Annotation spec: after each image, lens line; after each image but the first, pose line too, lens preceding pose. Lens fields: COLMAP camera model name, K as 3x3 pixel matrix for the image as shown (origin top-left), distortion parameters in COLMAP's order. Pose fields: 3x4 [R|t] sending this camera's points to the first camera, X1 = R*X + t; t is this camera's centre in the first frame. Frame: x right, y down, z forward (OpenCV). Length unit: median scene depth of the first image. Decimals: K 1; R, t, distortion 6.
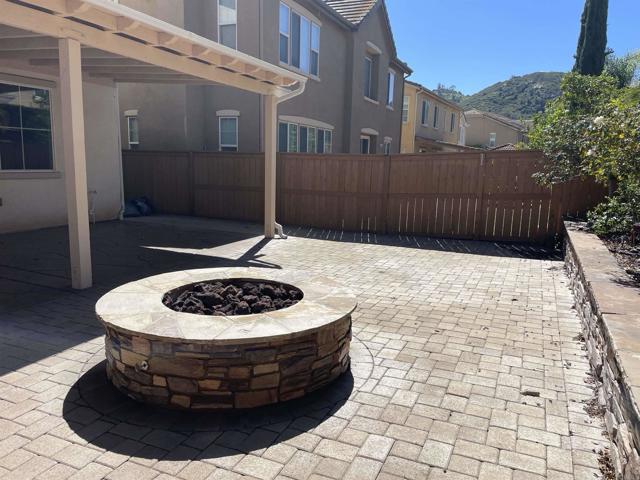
lens RADIAL K [[480.6, 0, 318.3], [0, 480.6, 239.2], [0, 0, 1]] dist [0.095392, -0.120303]
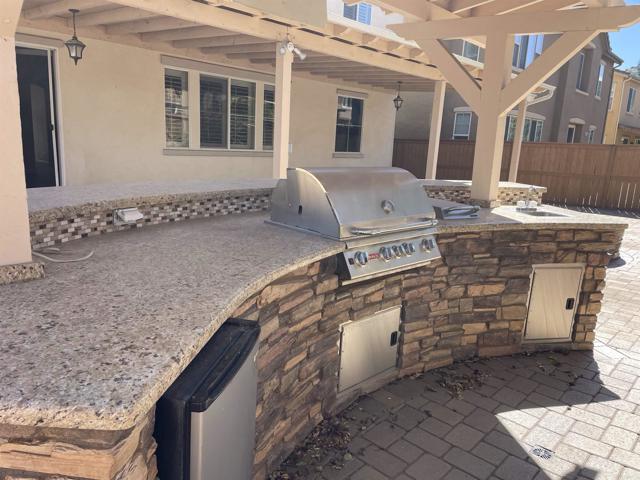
lens RADIAL K [[480.6, 0, 305.9], [0, 480.6, 229.1], [0, 0, 1]] dist [0.095392, -0.120303]
pose [[0.941127, 0.074764, -0.329682, -0.078358], [-0.072184, 0.997189, 0.020077, 0.033408], [0.330257, 0.004903, 0.943878, -0.200878]]
